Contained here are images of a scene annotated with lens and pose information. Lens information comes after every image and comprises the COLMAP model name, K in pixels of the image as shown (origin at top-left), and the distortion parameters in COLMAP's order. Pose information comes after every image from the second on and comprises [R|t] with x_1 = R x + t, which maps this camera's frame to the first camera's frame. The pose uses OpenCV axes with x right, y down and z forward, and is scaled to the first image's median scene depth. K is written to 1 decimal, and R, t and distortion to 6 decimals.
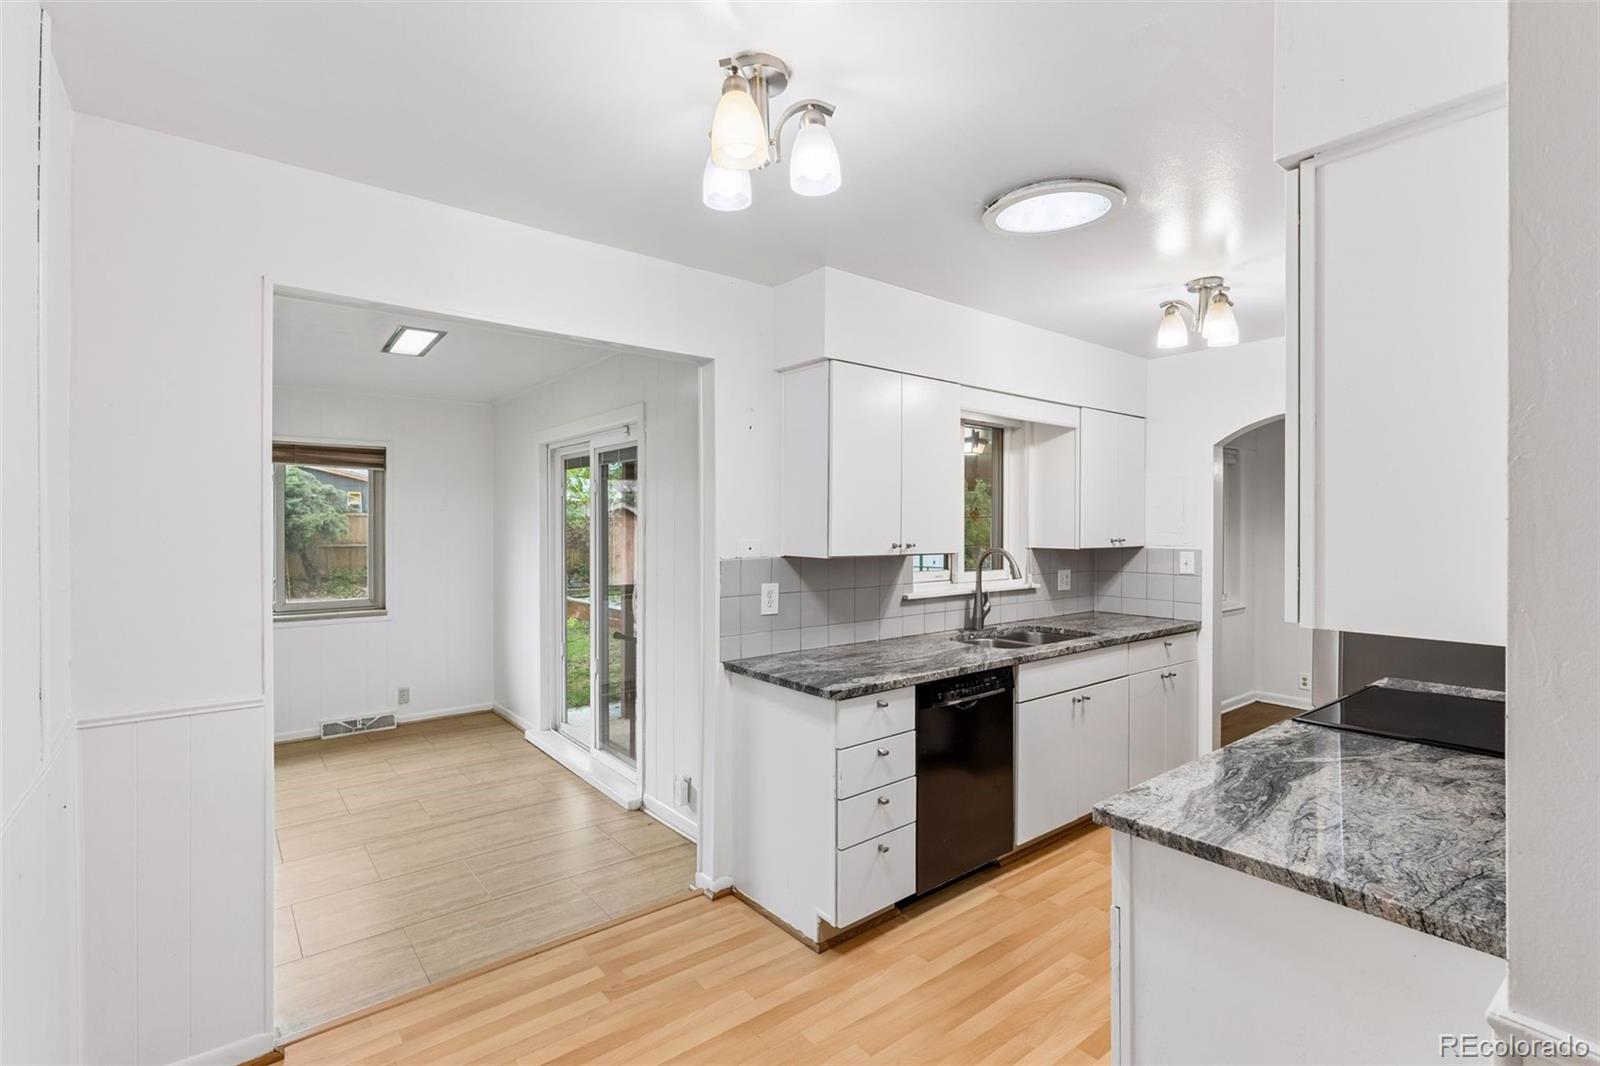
lens RADIAL K [[735.7, 0, 804.9], [0, 735.7, 528.0], [0, 0, 1]] dist [0.001572, -0.000332]
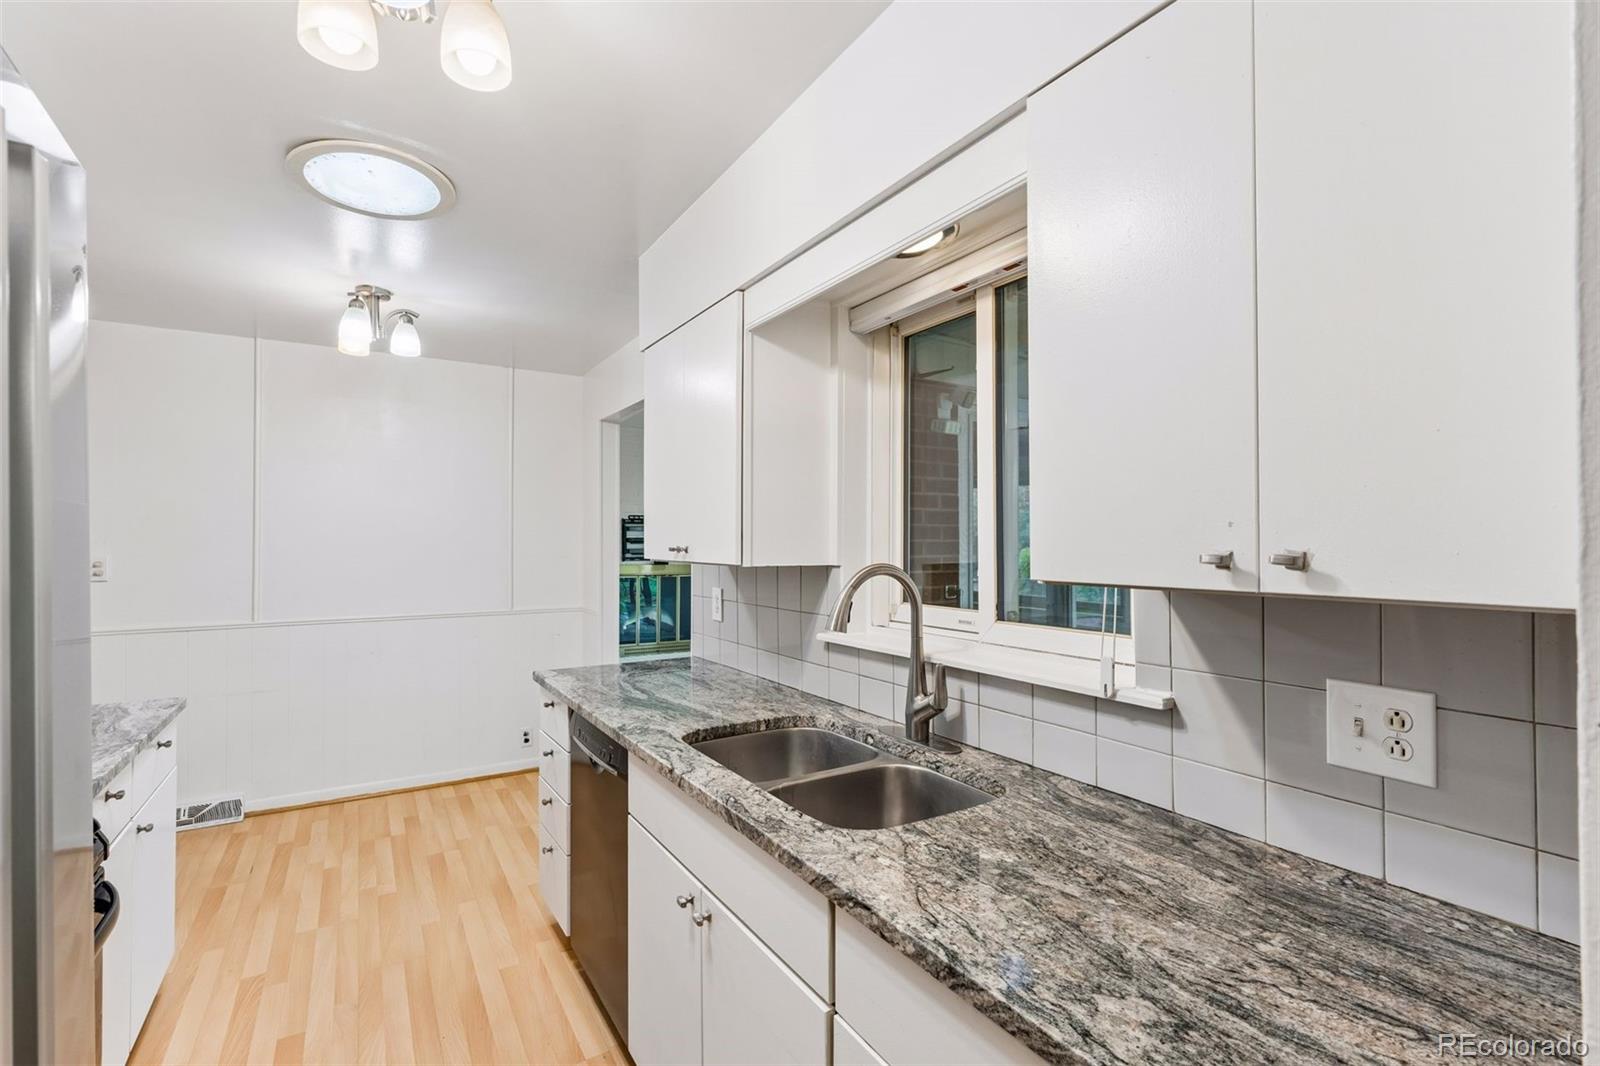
lens RADIAL K [[735.7, 0, 803.7], [0, 735.7, 537.4], [0, 0, 1]] dist [0.001572, -0.000332]
pose [[-0.127985, -0.006699, -0.991754, 0.721272], [-0.000381, 0.999977, -0.006706, 0.013355], [0.991776, -0.000481, -0.127984, 1.008798]]
